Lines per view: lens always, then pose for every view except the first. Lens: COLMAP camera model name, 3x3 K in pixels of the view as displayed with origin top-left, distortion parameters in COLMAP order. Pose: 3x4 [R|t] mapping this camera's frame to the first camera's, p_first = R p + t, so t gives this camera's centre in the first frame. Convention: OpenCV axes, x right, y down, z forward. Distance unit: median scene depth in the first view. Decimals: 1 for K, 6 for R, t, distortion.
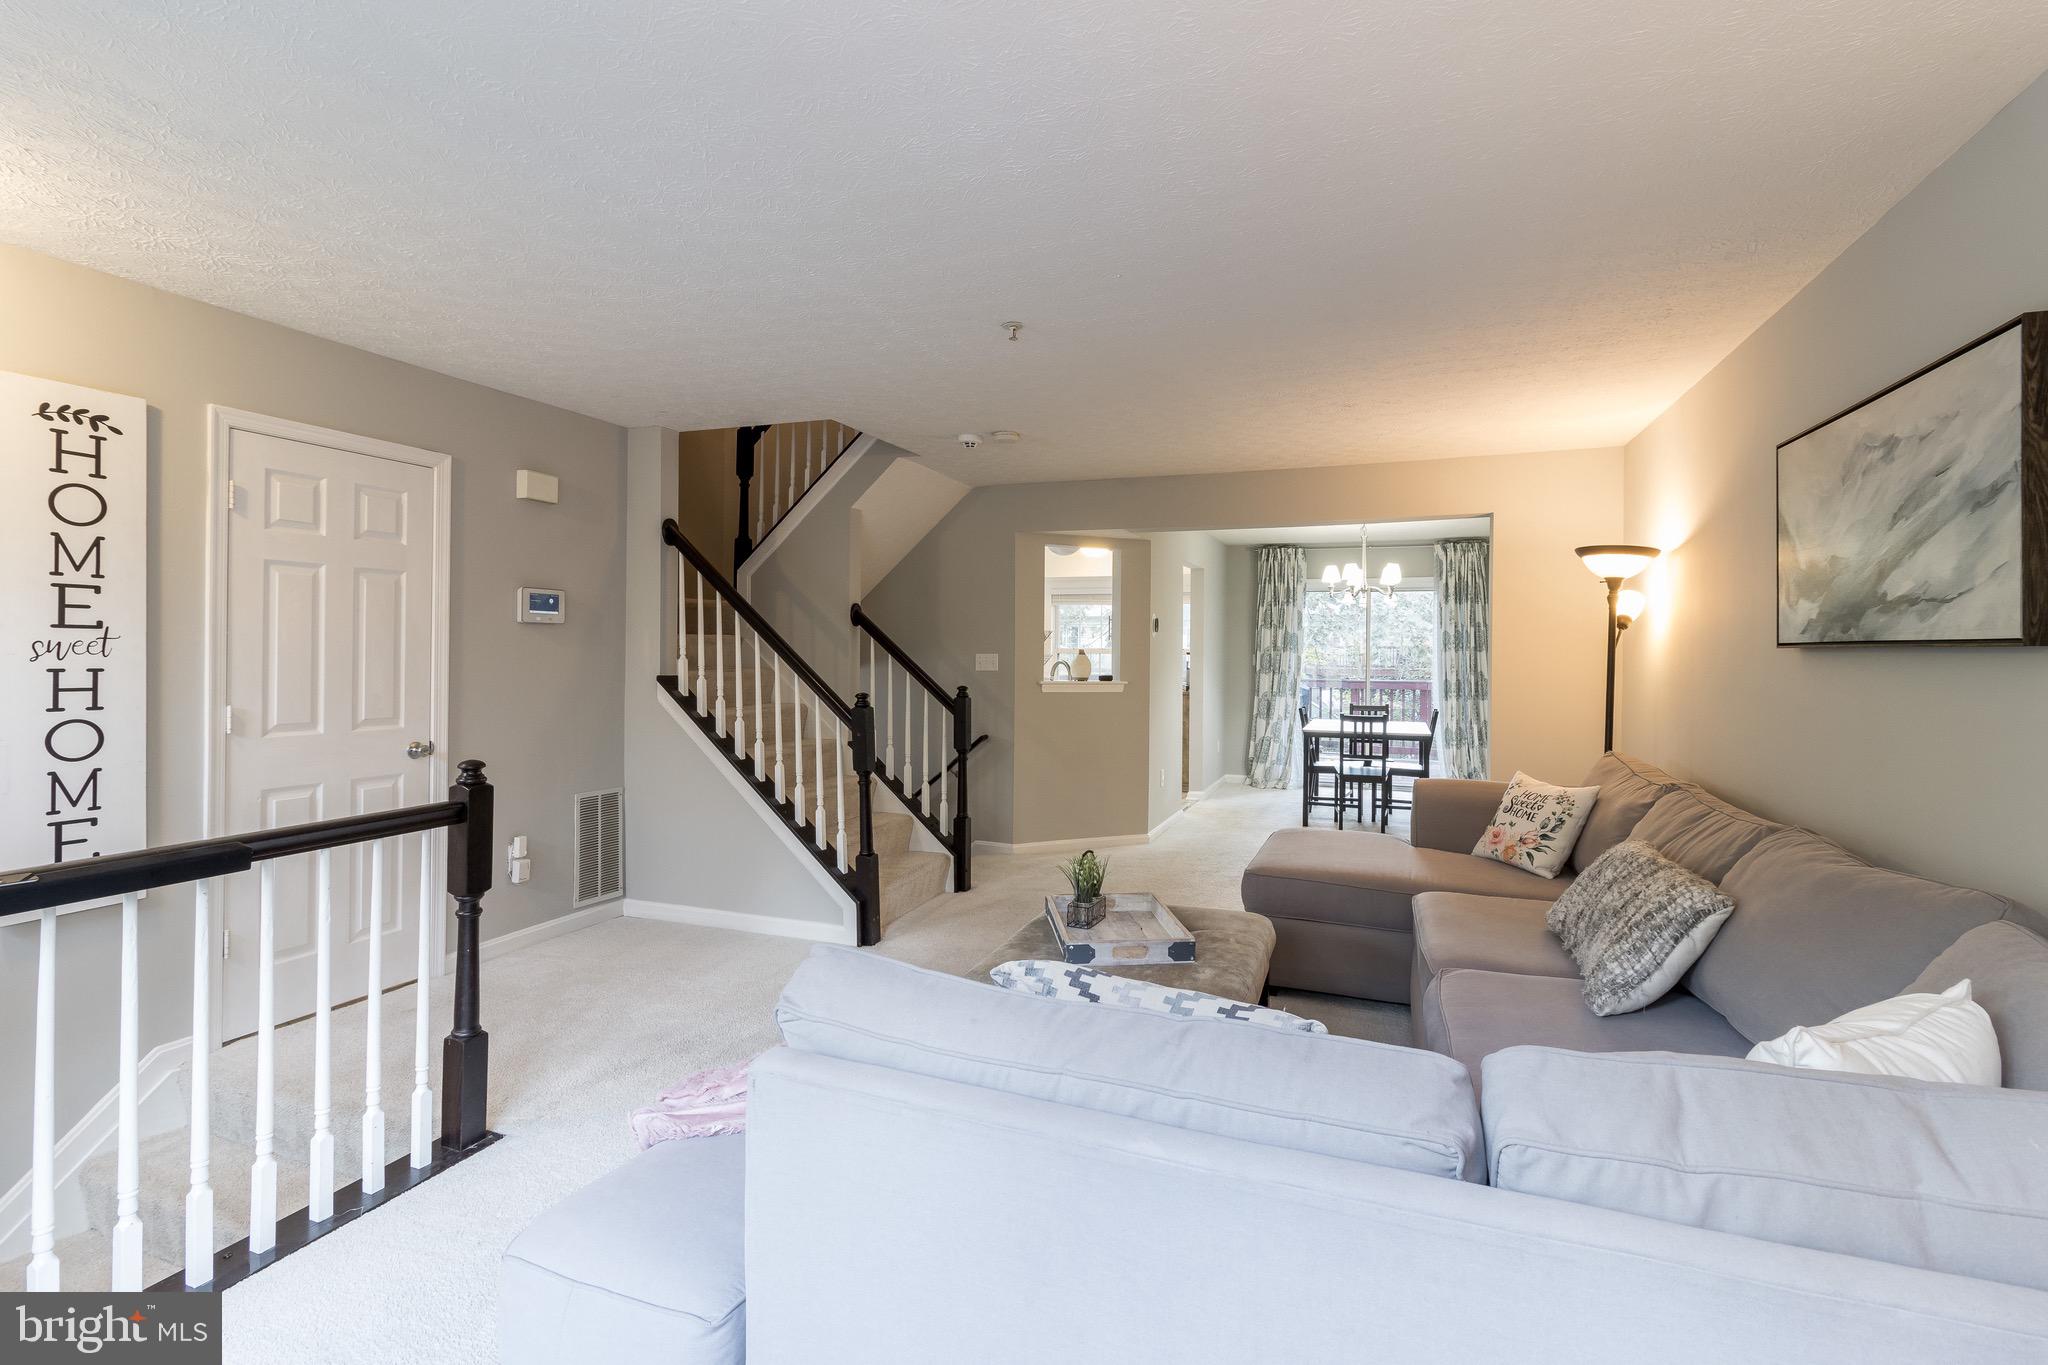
lens RADIAL K [[948.1, 0, 1025.6], [0, 948.1, 640.7], [0, 0, 1]] dist [-0.001354, -0.000200]
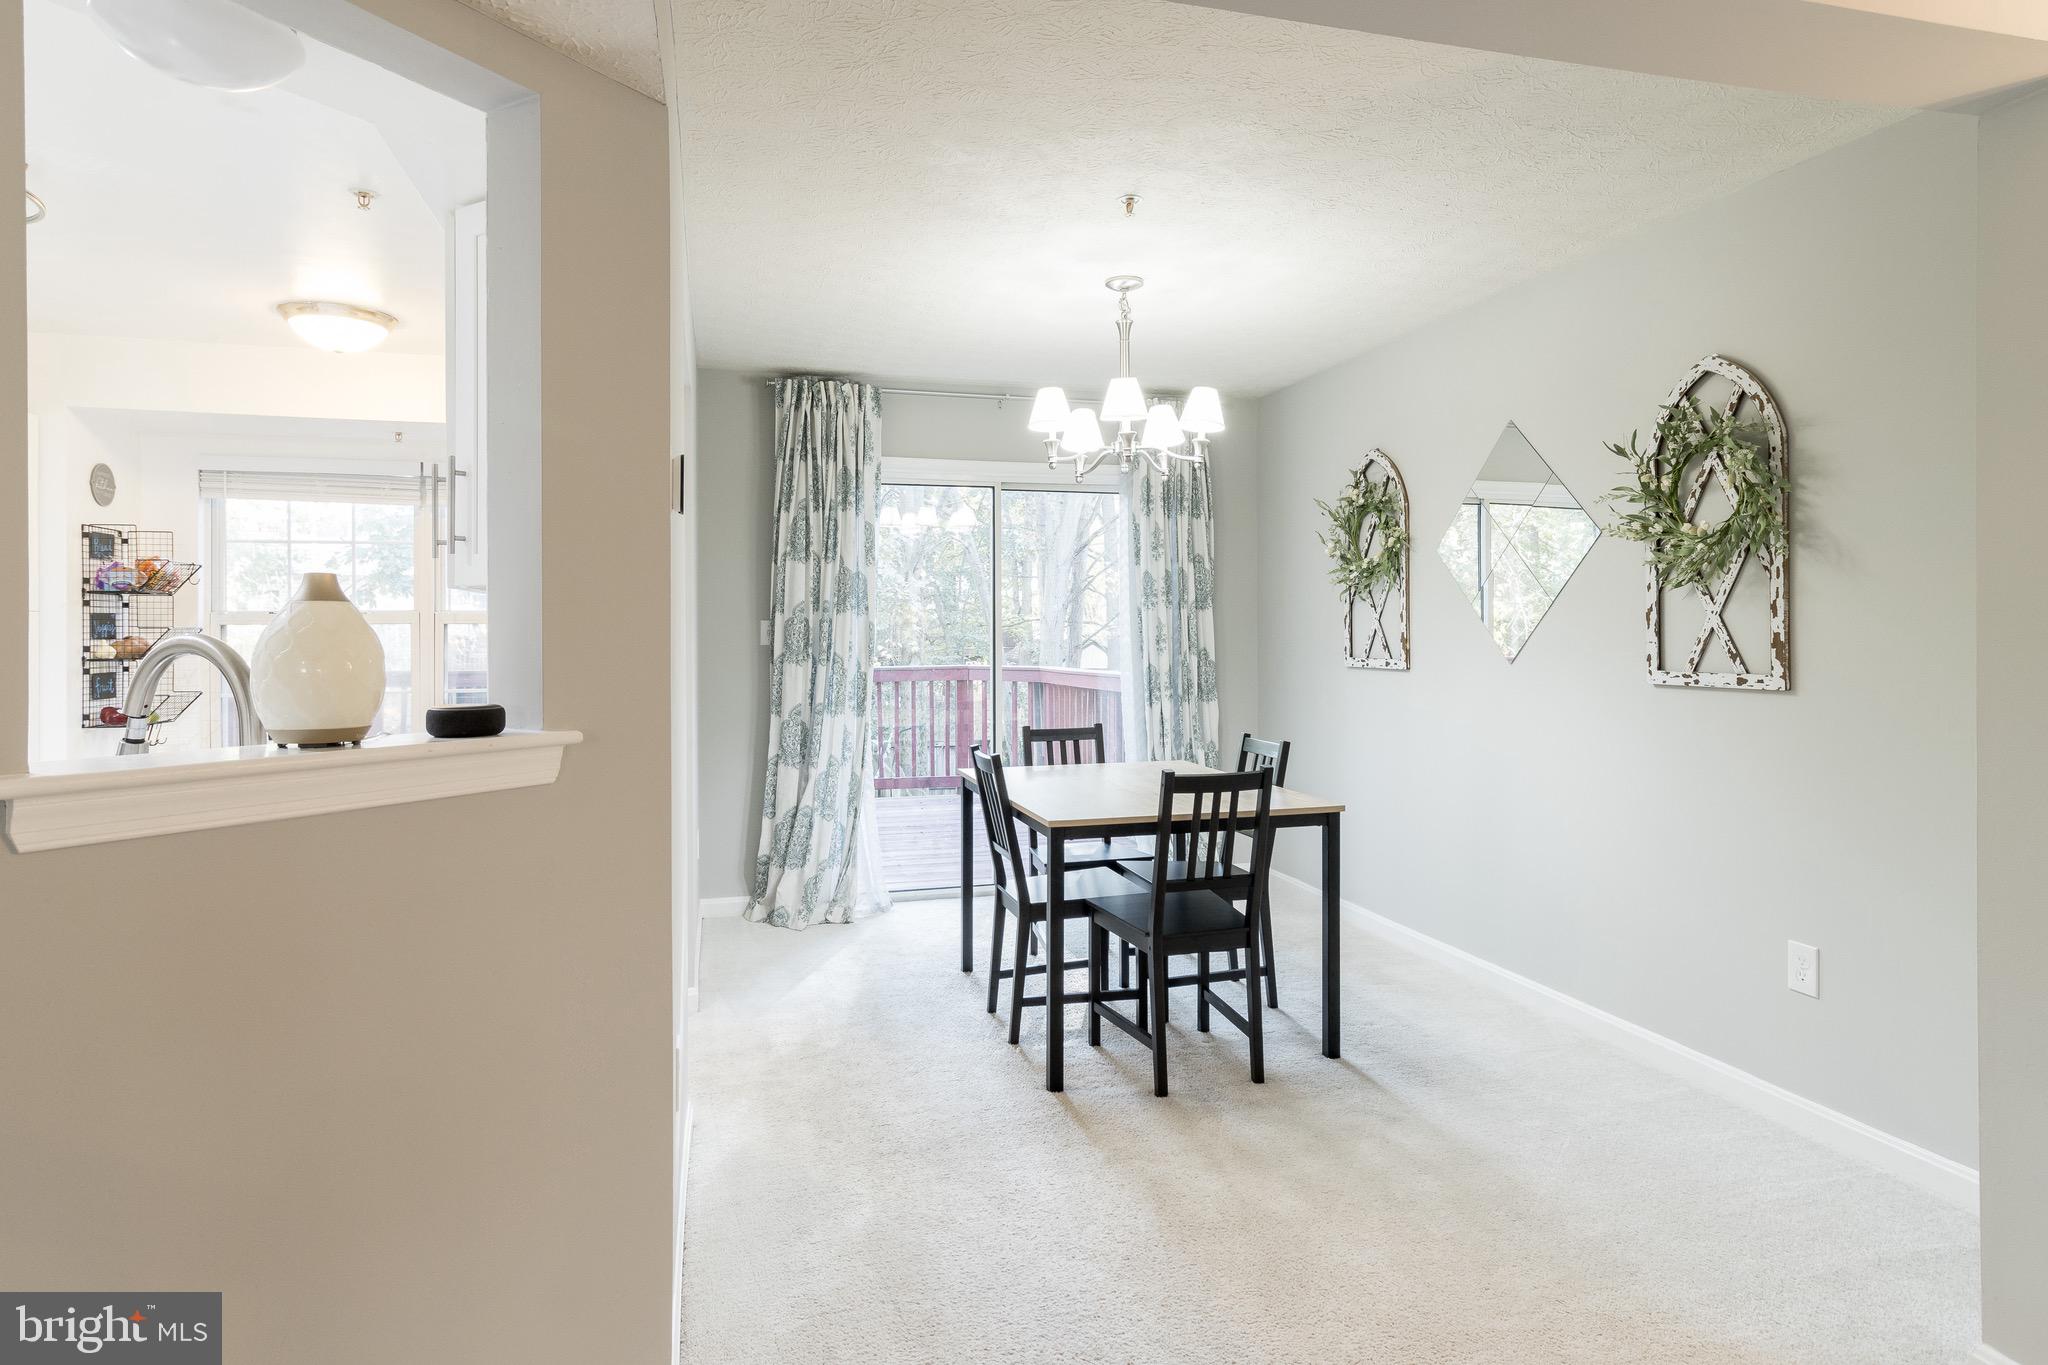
lens RADIAL K [[1134.1, 0, 1027.2], [0, 1134.1, 624.5], [0, 0, 1]] dist [0.001342, 0.000146]
pose [[0.804868, -0.010115, 0.593367, 0.026814], [0.005523, 0.999939, 0.009554, 0.012362], [-0.593428, -0.004413, 0.804875, 0.516801]]
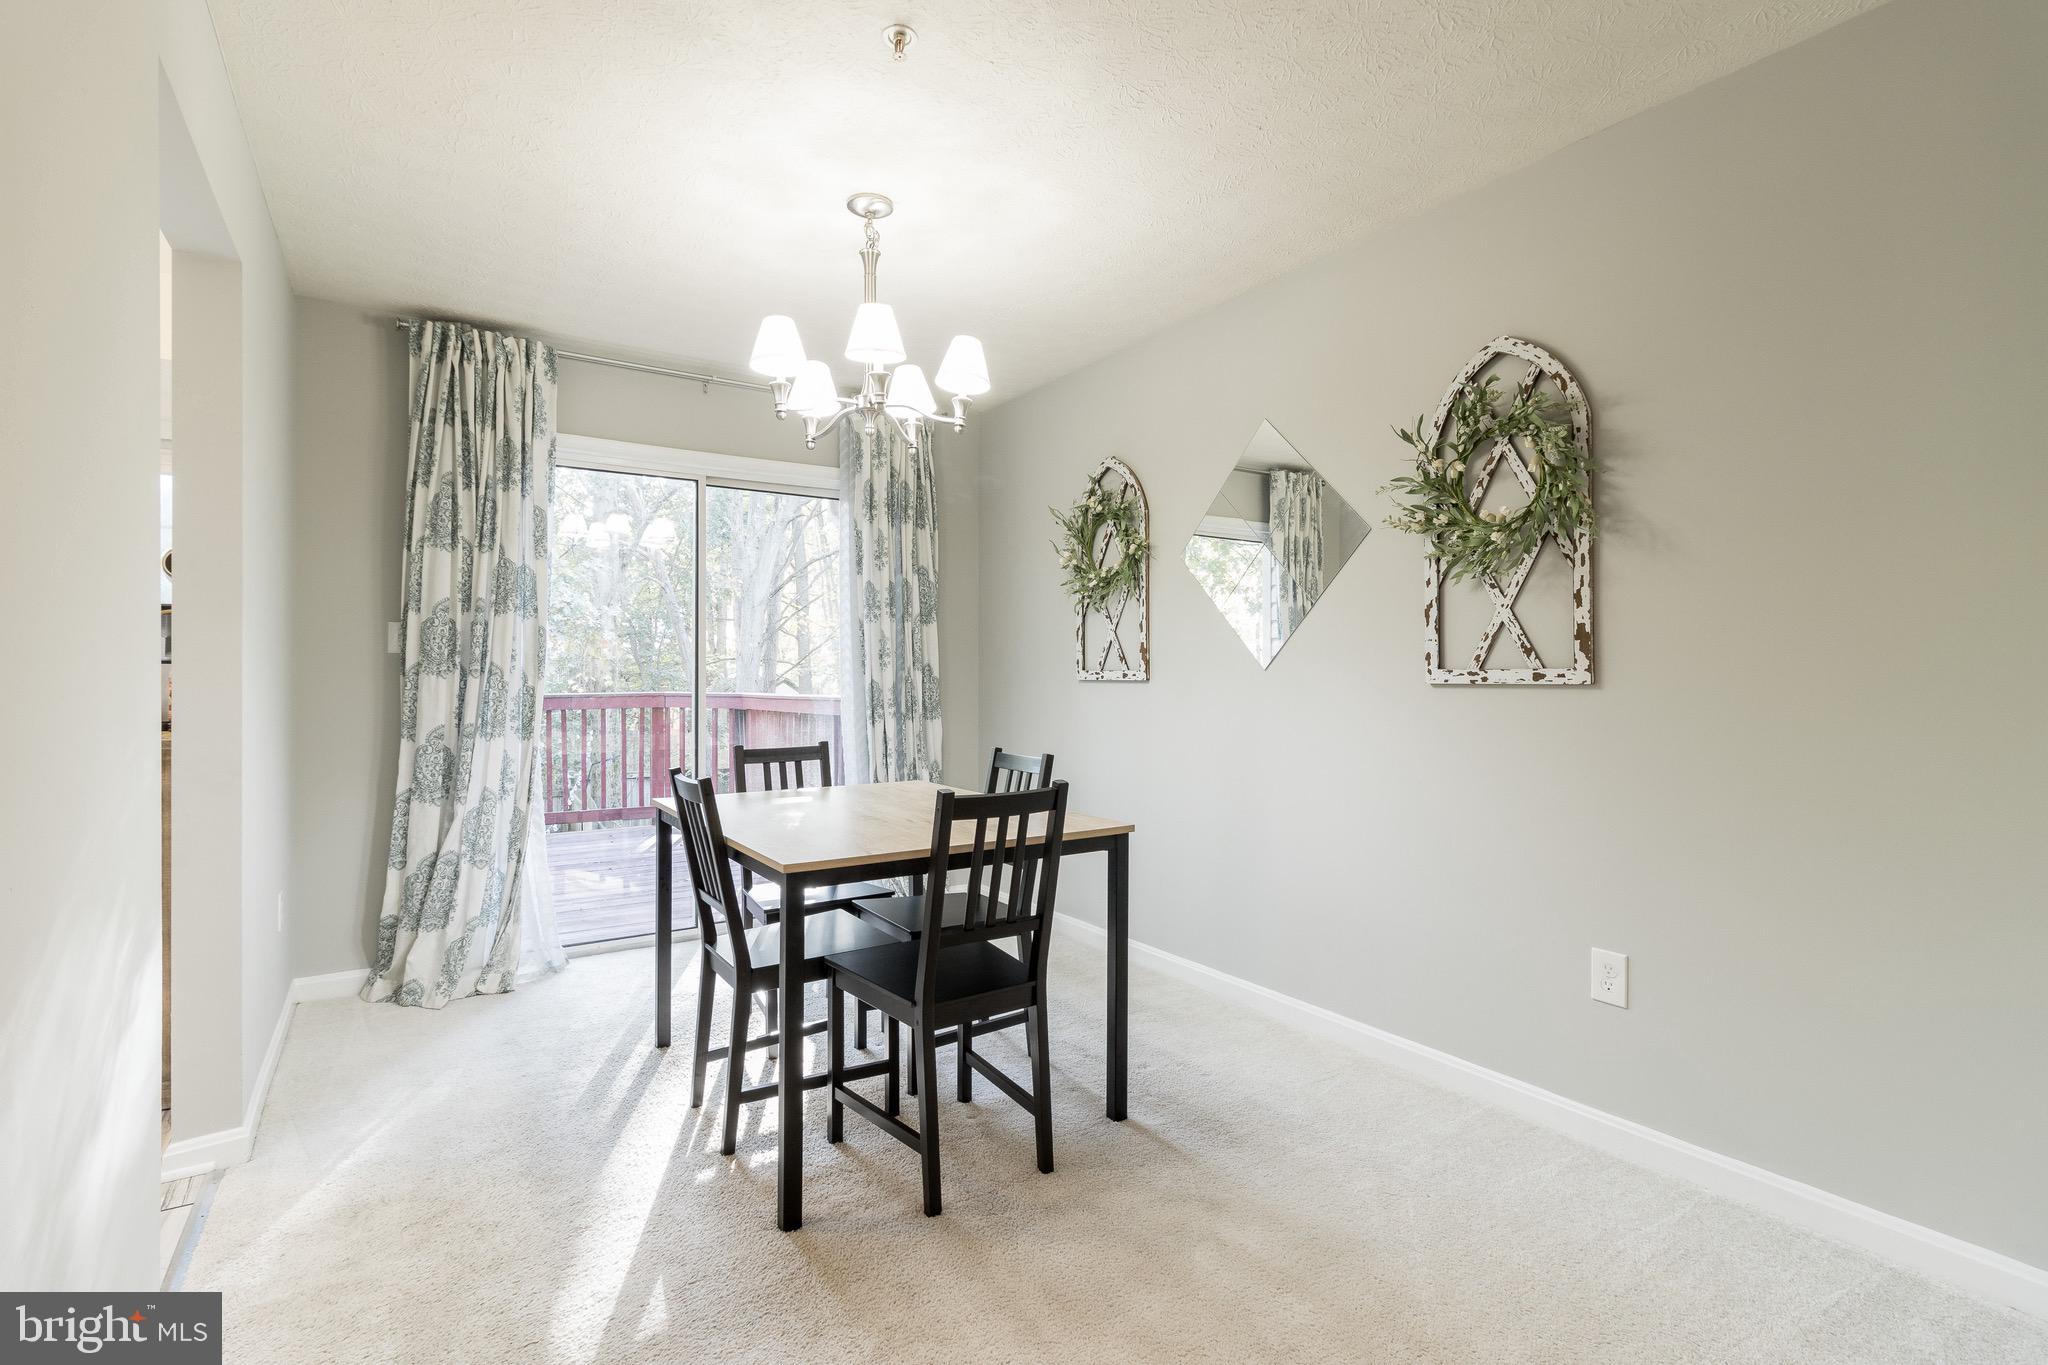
lens RADIAL K [[954.9, 0, 1029.0], [0, 954.9, 672.1], [0, 0, 1]] dist [0.003401, 0.000199]
pose [[0.582744, -0.007577, 0.812620, 0.091809], [-0.003508, 0.999924, 0.011839, 0.028902], [-0.812648, -0.009750, 0.582673, 0.617103]]
